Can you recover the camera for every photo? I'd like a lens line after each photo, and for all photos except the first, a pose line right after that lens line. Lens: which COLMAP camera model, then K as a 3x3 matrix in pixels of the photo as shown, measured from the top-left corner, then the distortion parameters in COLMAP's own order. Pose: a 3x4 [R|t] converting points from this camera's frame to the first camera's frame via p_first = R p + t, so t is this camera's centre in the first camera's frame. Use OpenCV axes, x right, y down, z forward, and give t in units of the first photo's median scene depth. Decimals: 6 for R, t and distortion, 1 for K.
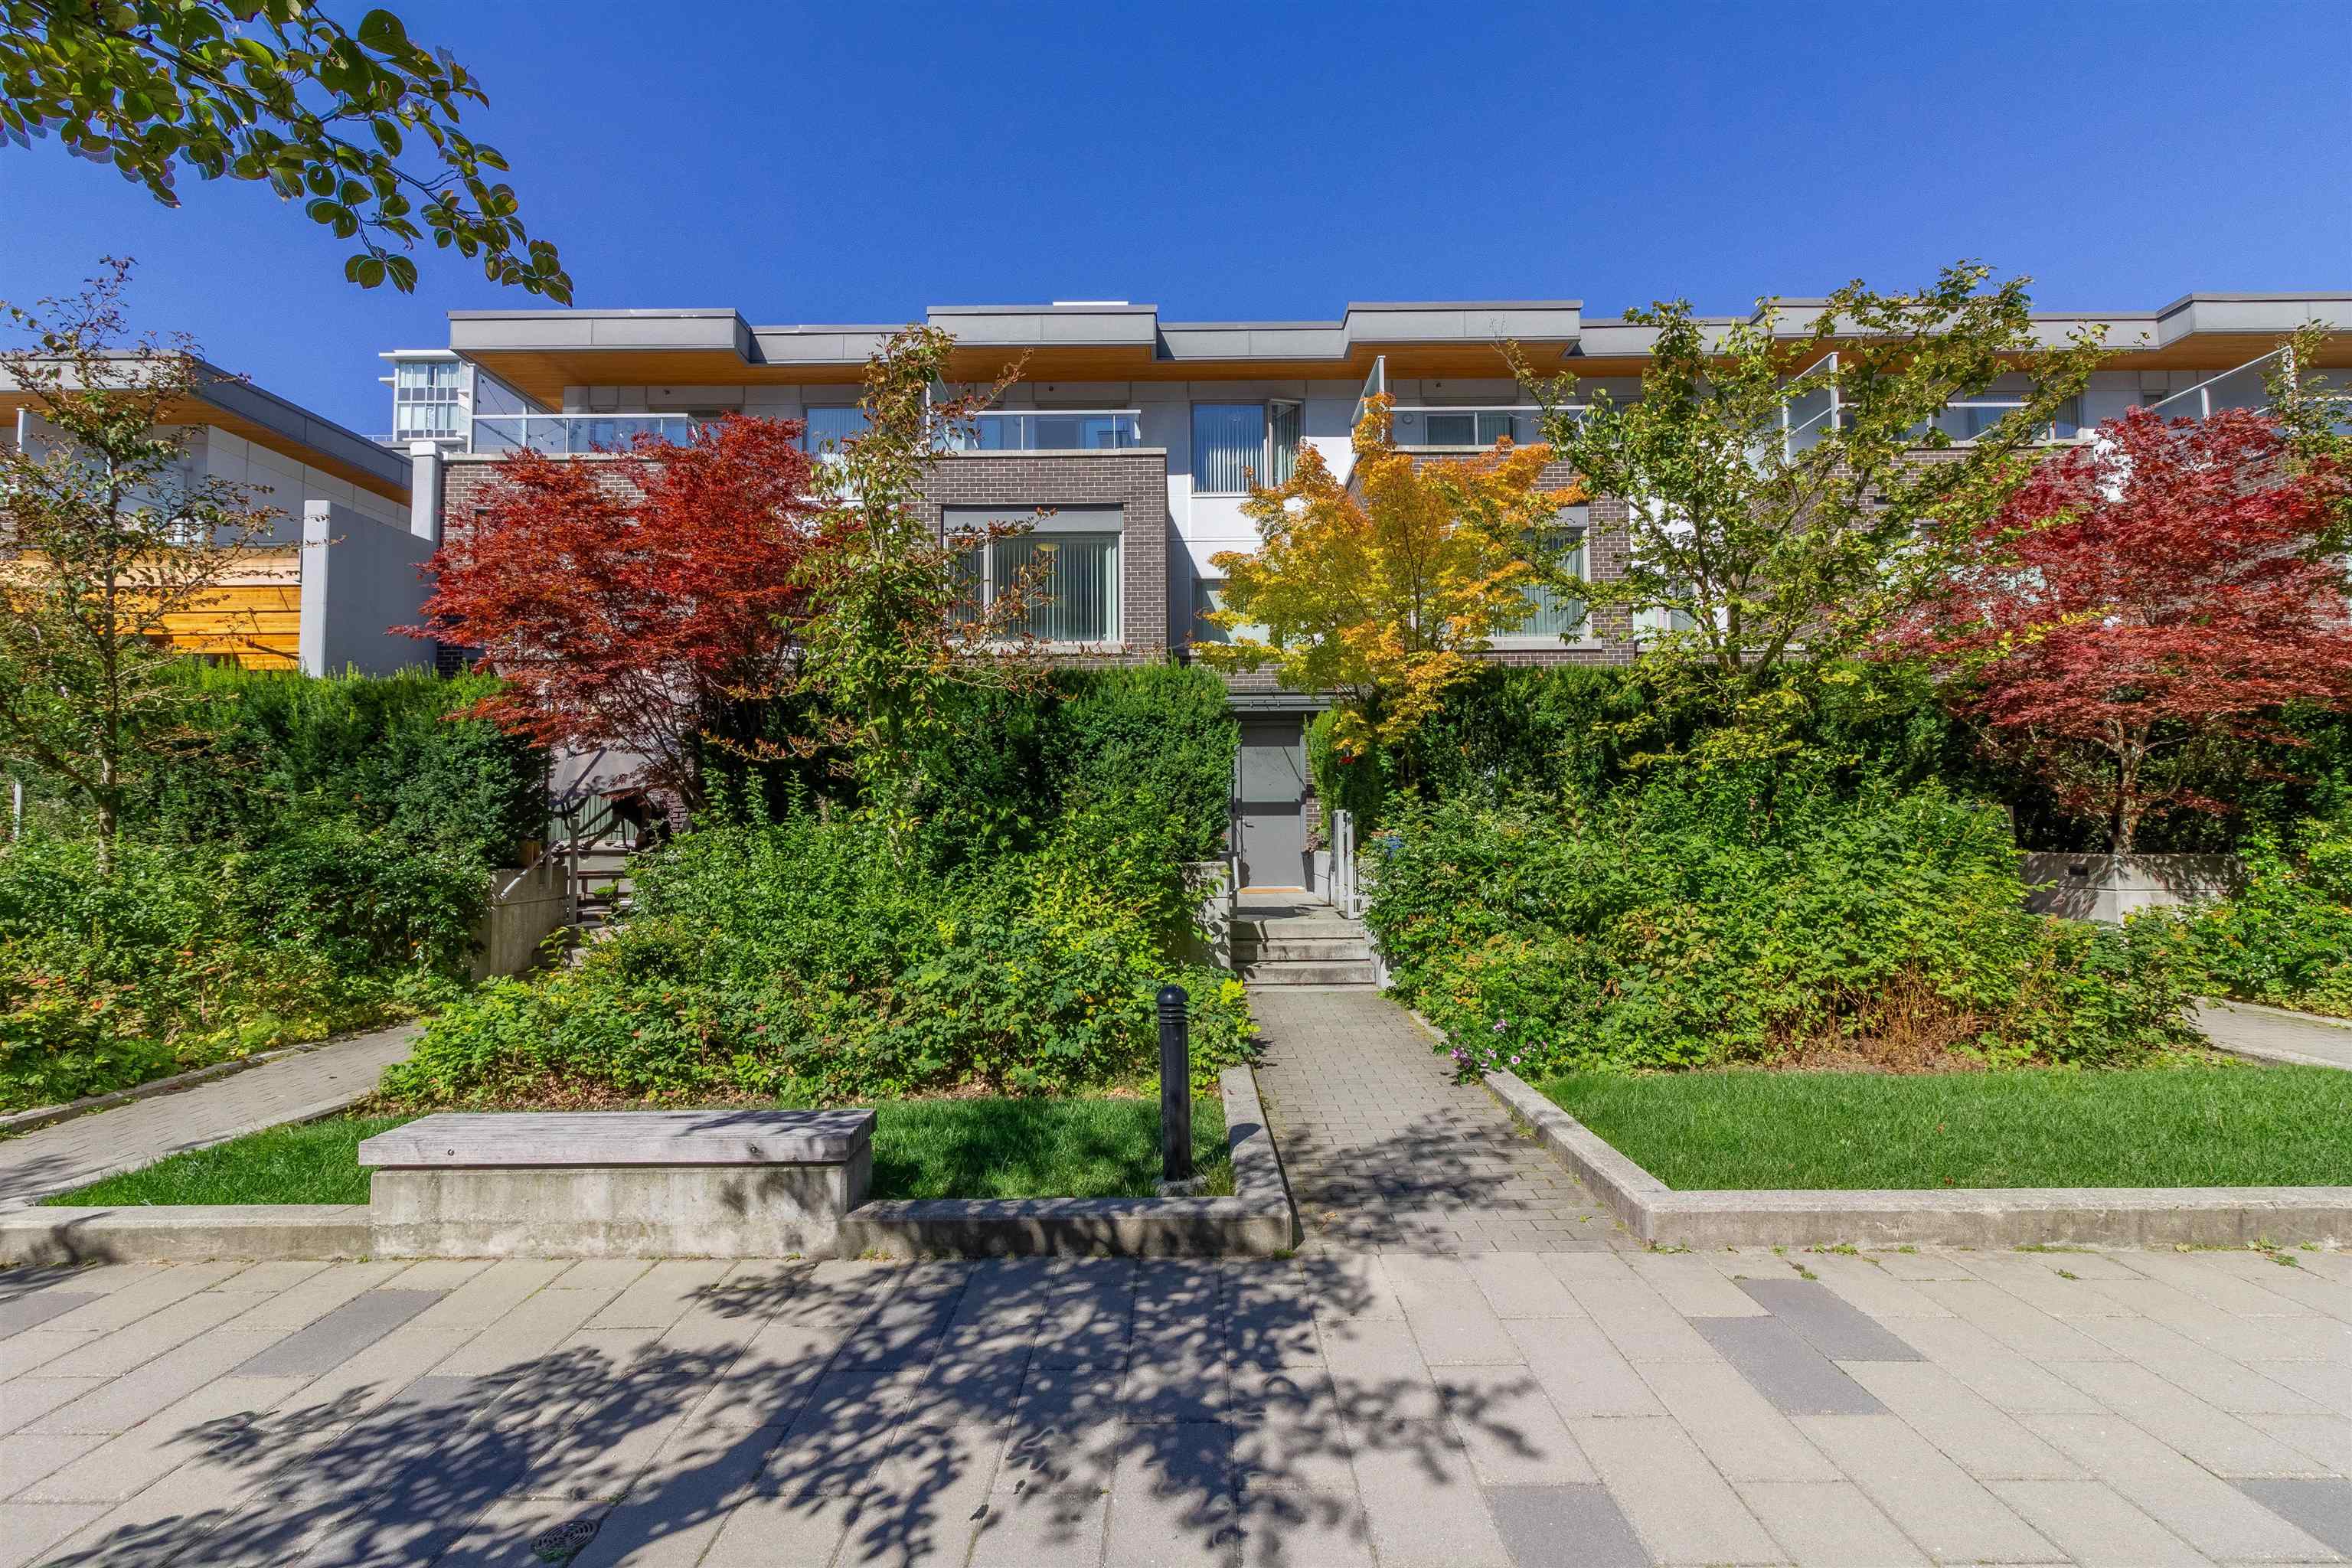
lens RADIAL K [[1133.6, 0, 1173.3], [0, 1133.6, 782.3], [0, 0, 1]] dist [-0.001890, 0.002854]
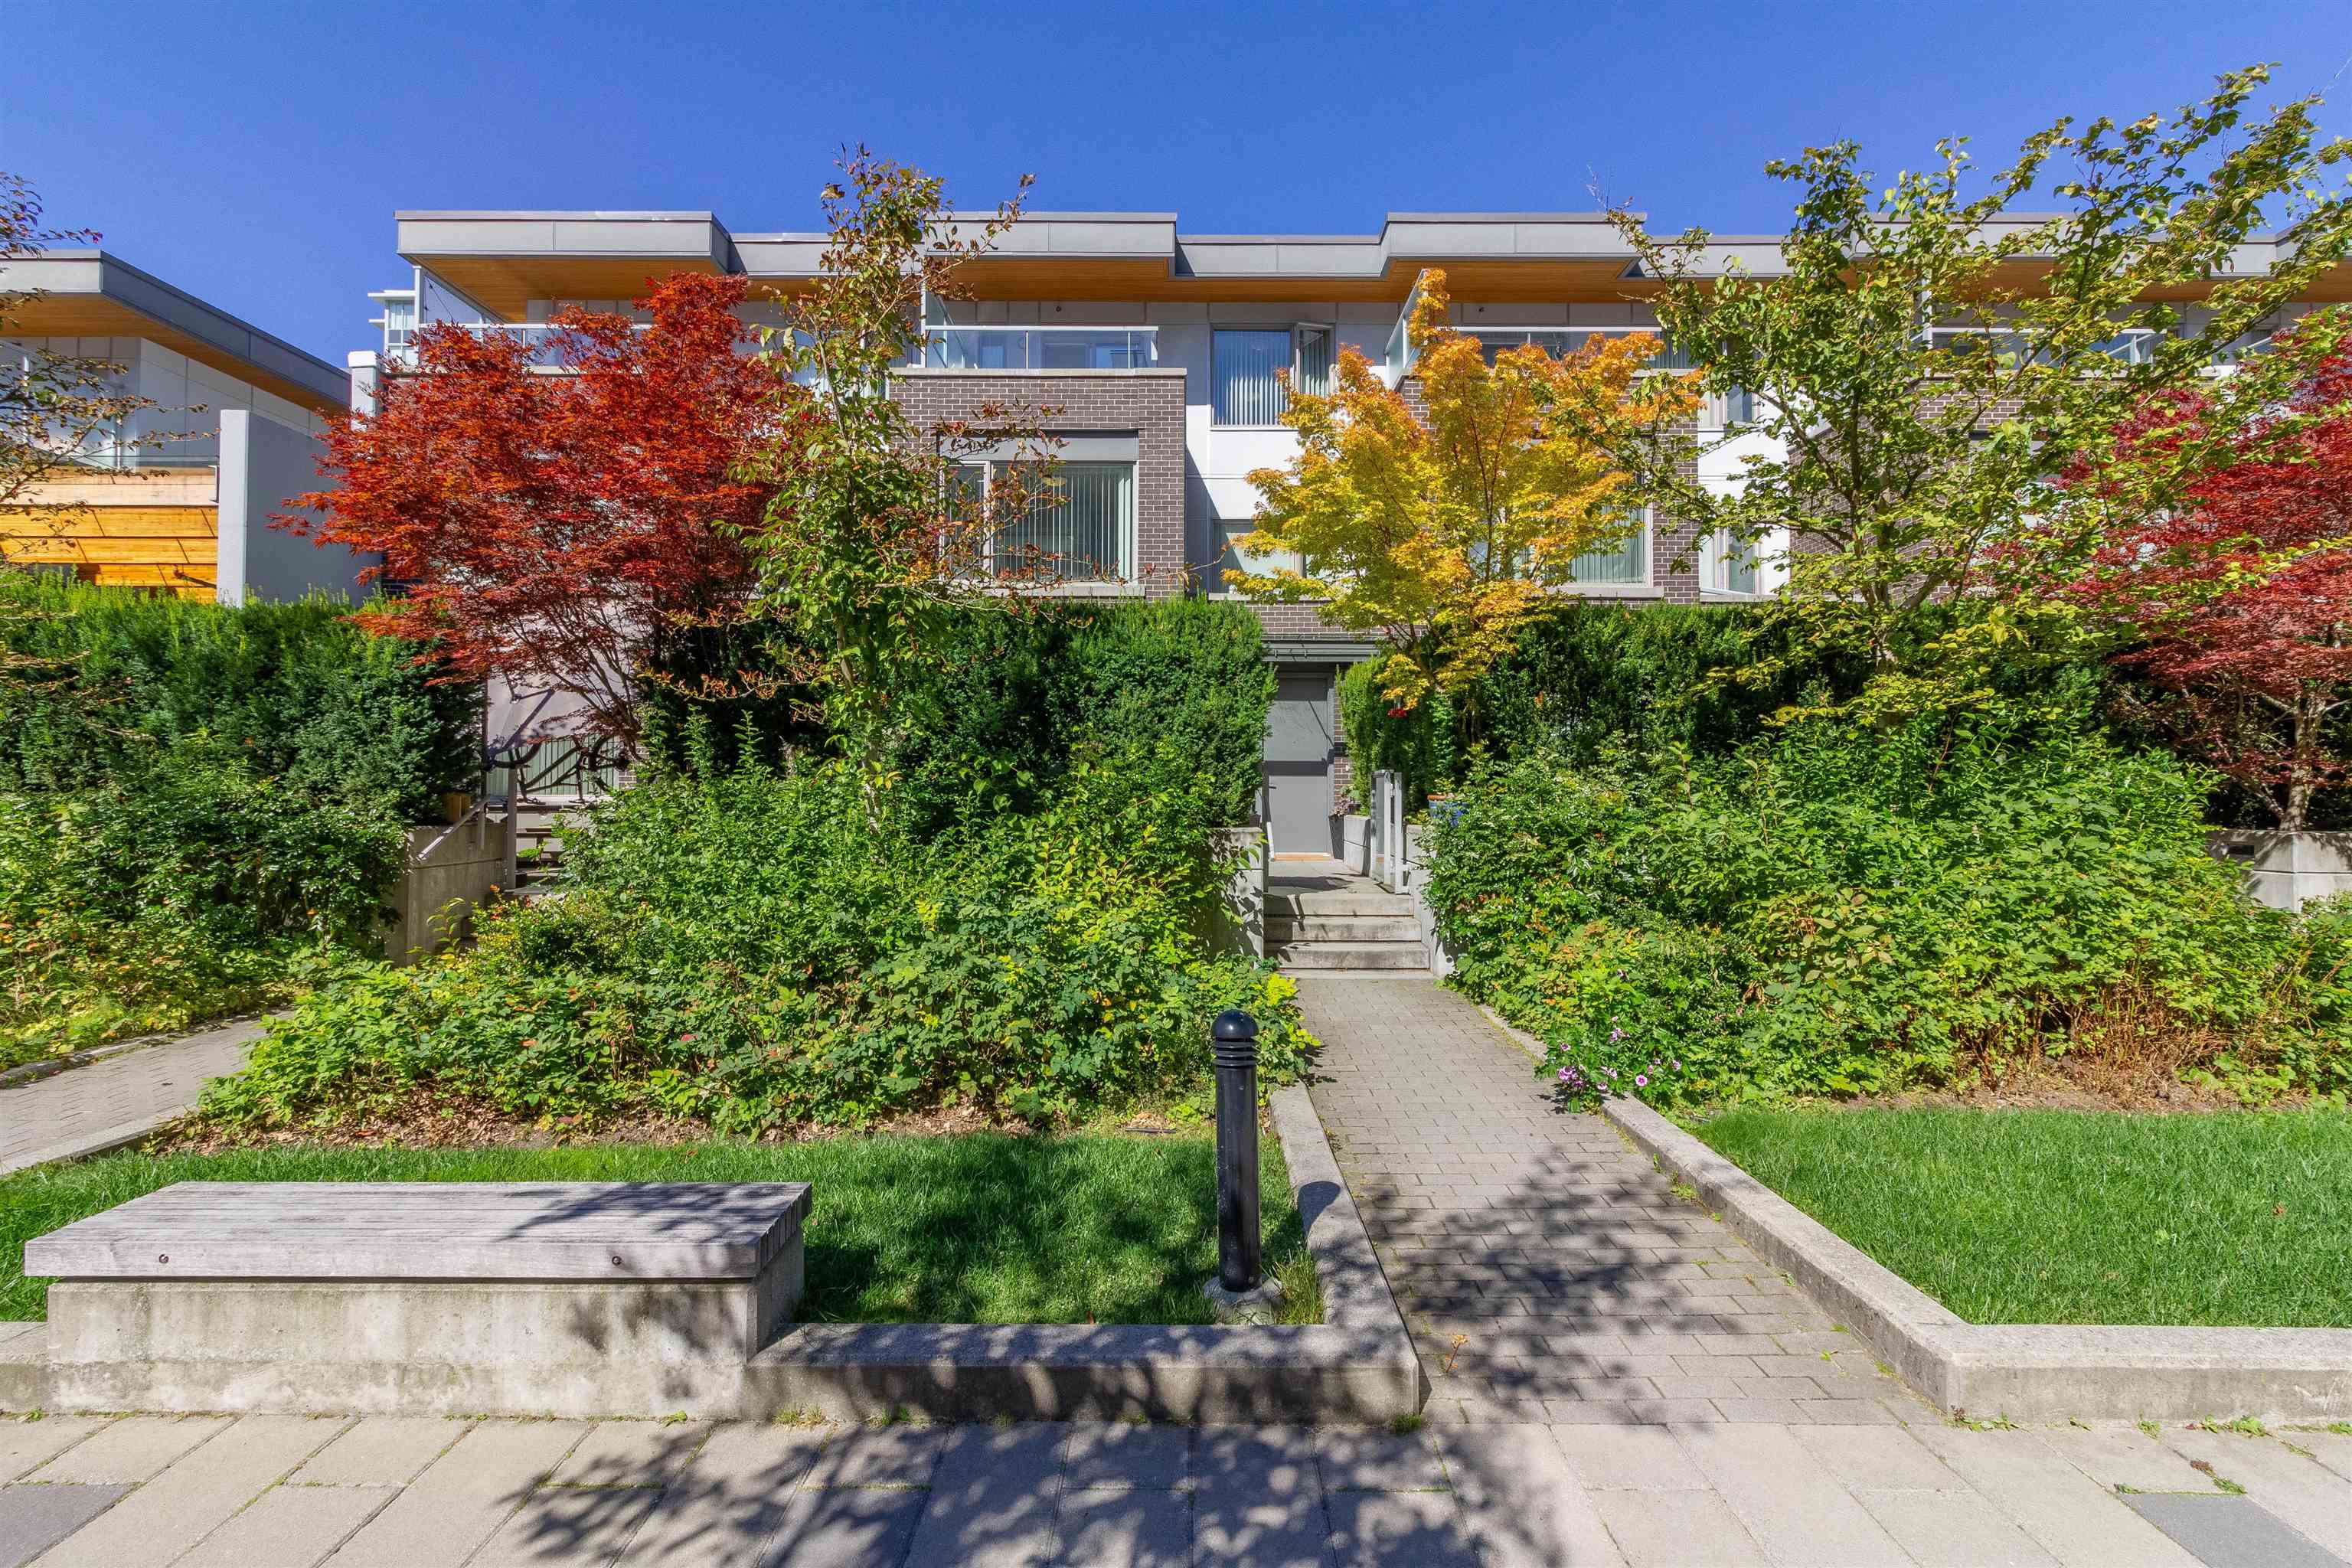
lens RADIAL K [[1133.6, 0, 1185.5], [0, 1133.6, 783.0], [0, 0, 1]] dist [-0.001890, 0.002854]
pose [[0.999880, 0.012105, 0.009664, -0.026188], [-0.012436, 0.999310, 0.034984, 0.009058], [-0.009234, -0.035100, 0.999341, 0.193562]]
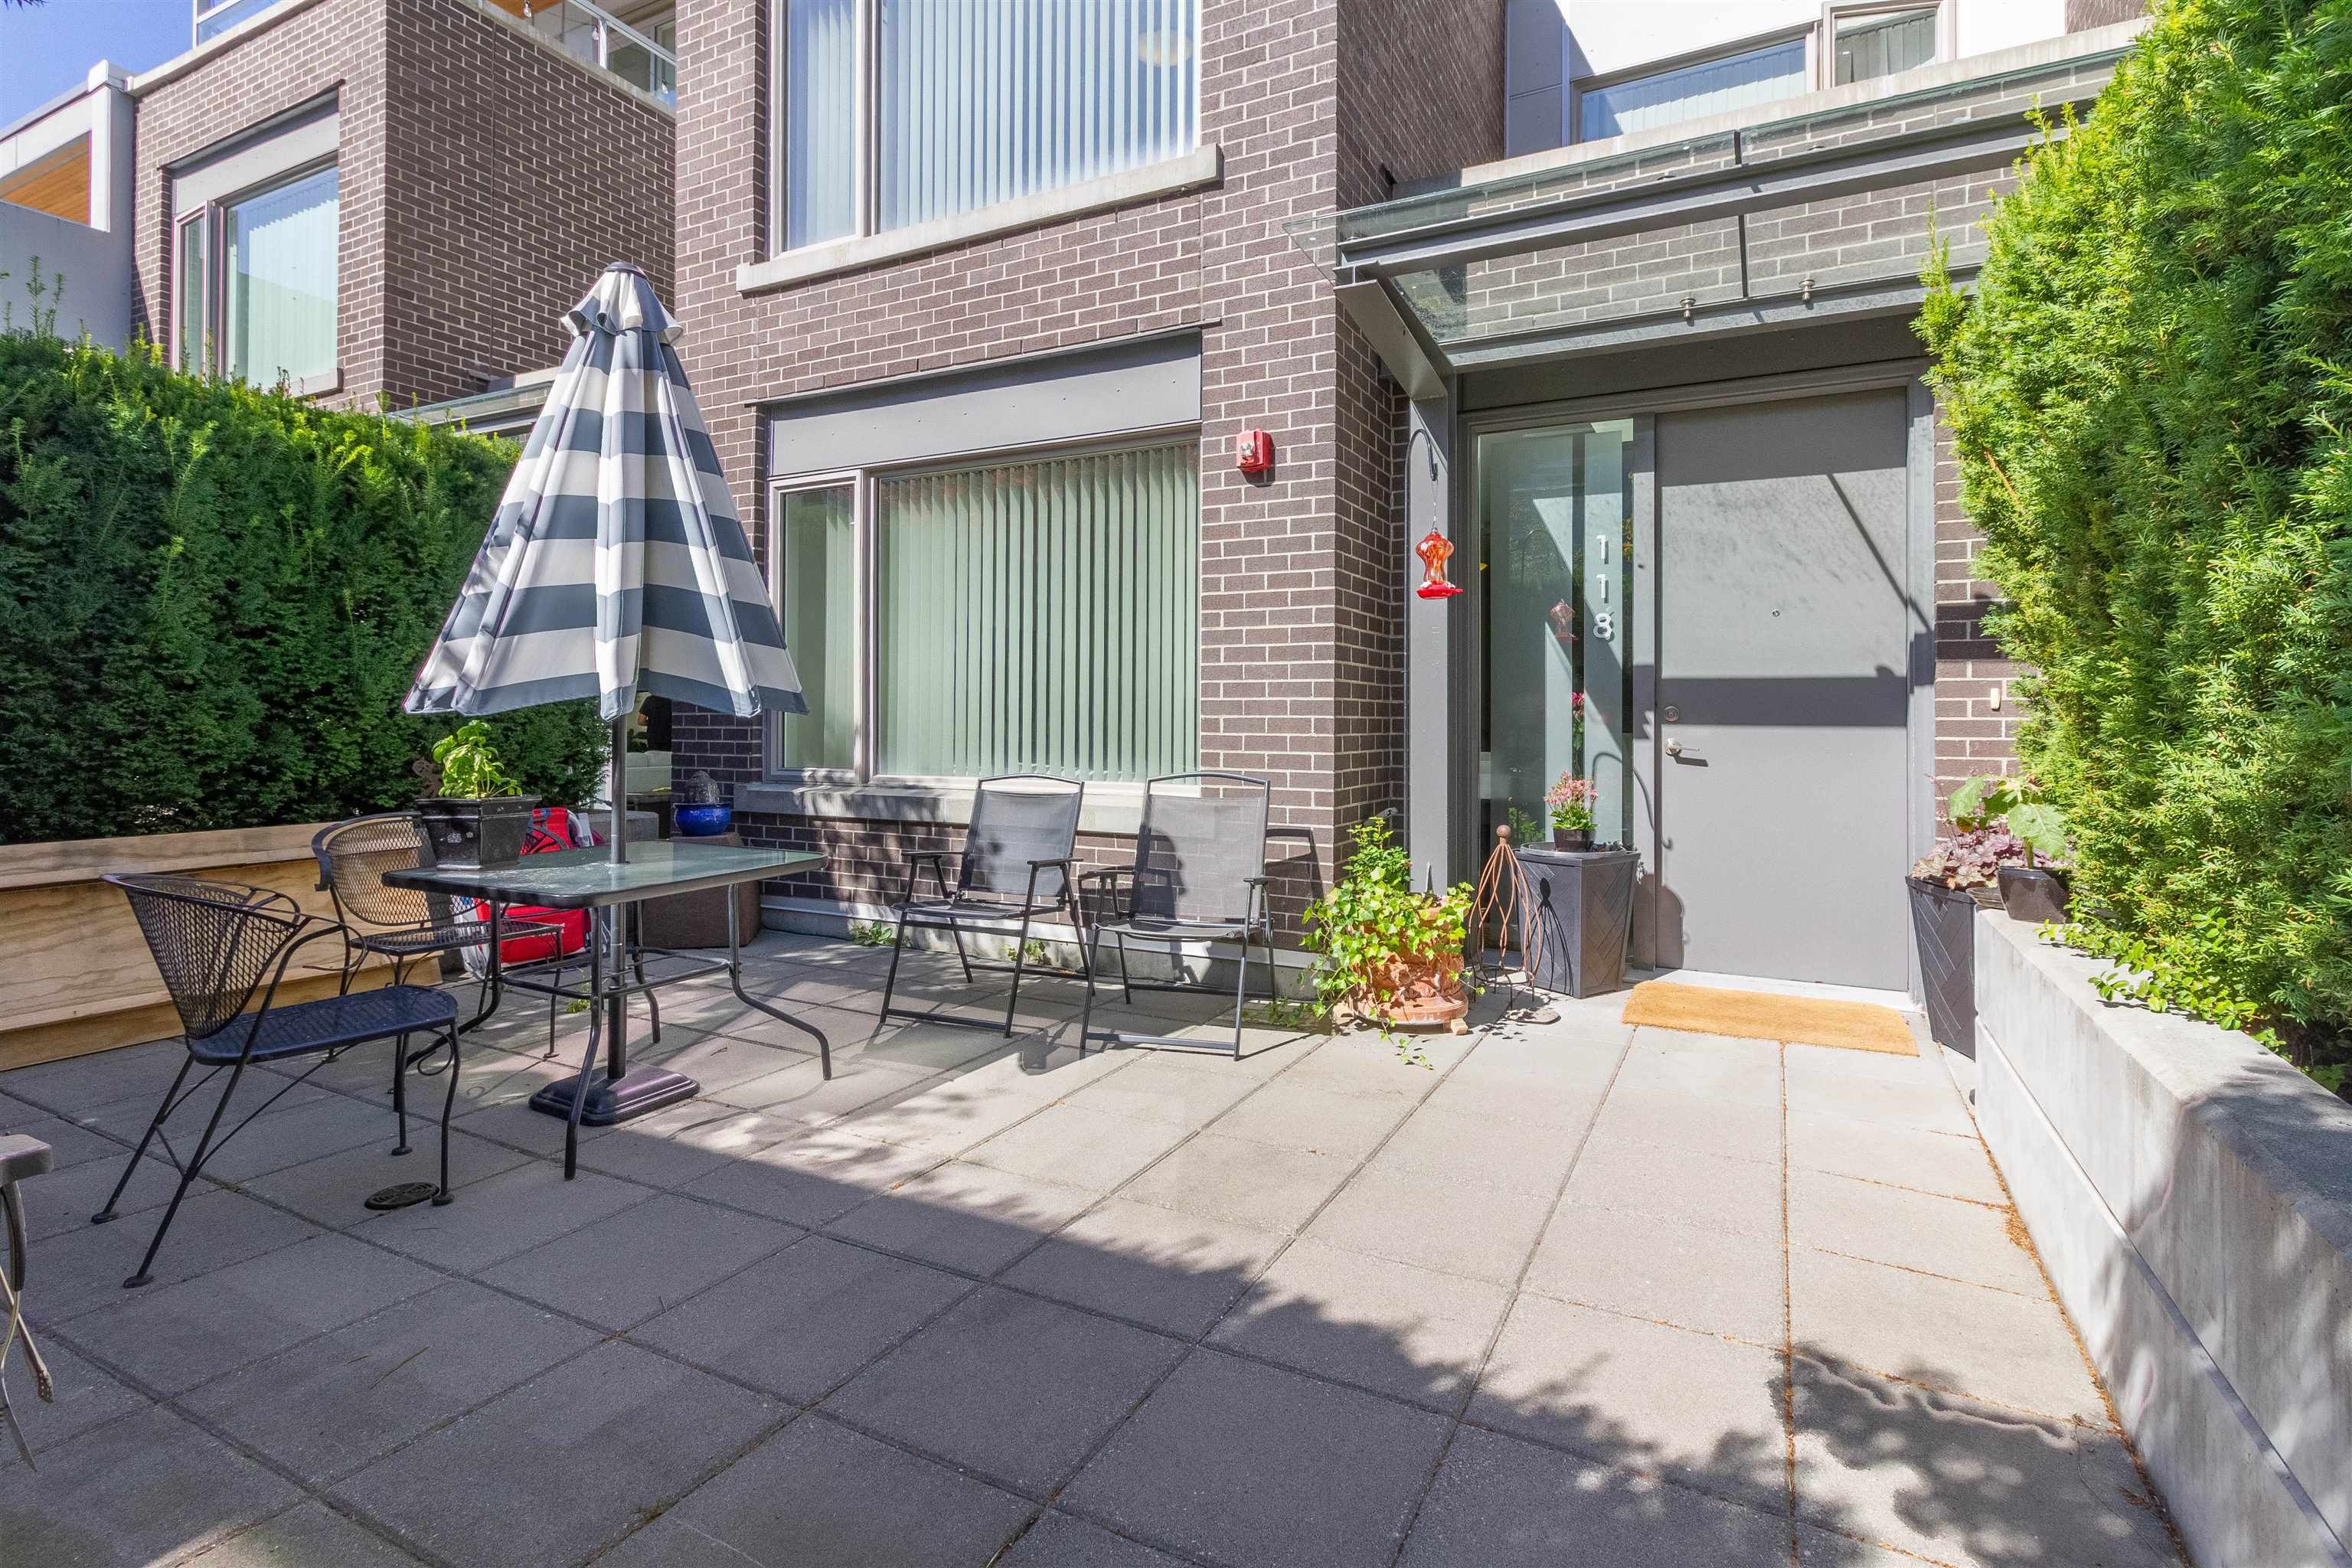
lens RADIAL K [[1133.6, 0, 1150.1], [0, 1133.6, 717.2], [0, 0, 1]] dist [-0.001890, 0.002854]
pose [[0.887496, 0.012890, -0.460635, 0.176201], [0.006141, 0.999189, 0.039793, 0.034127], [0.460774, -0.038145, 0.886697, 1.565684]]
